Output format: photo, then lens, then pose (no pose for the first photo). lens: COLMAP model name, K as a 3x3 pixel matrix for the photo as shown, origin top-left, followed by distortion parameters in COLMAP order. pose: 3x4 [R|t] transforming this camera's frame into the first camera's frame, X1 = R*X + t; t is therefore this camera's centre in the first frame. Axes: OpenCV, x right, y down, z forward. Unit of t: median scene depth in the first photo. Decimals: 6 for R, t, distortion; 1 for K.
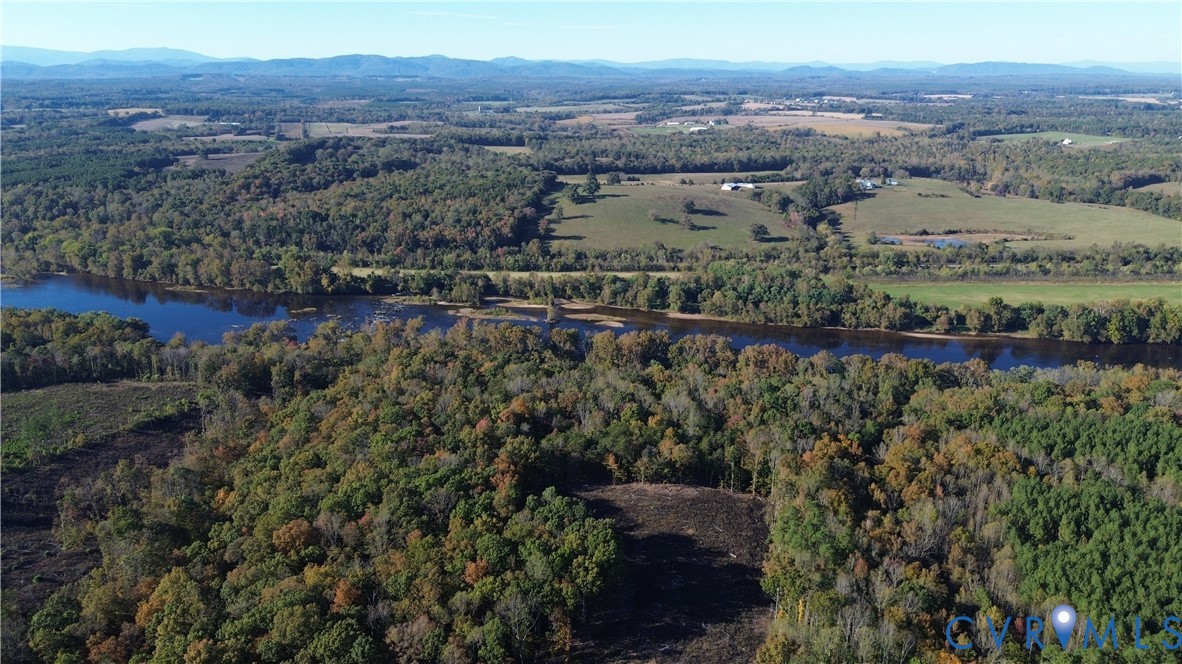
lens RADIAL K [[841.5, 0, 597.1], [0, 841.5, 332.0], [0, 0, 1]] dist [0.066932, -0.057220]
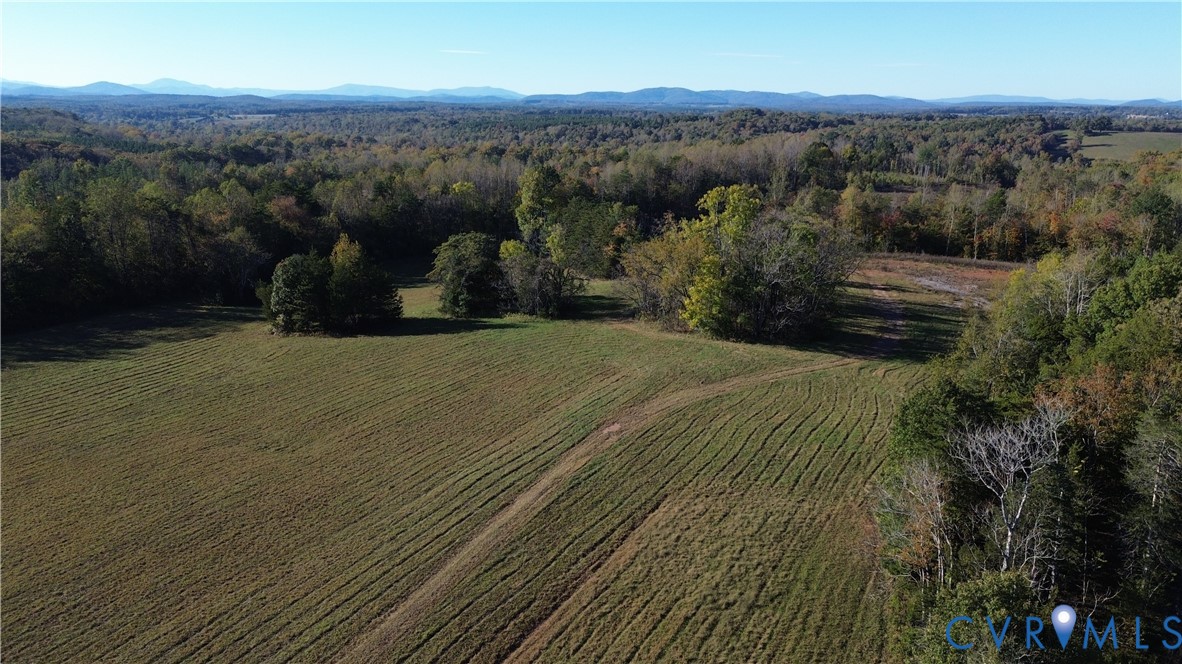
lens RADIAL K [[841.5, 0, 594.5], [0, 841.5, 334.2], [0, 0, 1]] dist [0.066932, -0.057220]
pose [[0.950323, 0.088133, -0.298526, -0.141635], [-0.100259, 0.994634, -0.025519, 0.091031], [0.294675, 0.054181, 0.954060, -0.069553]]
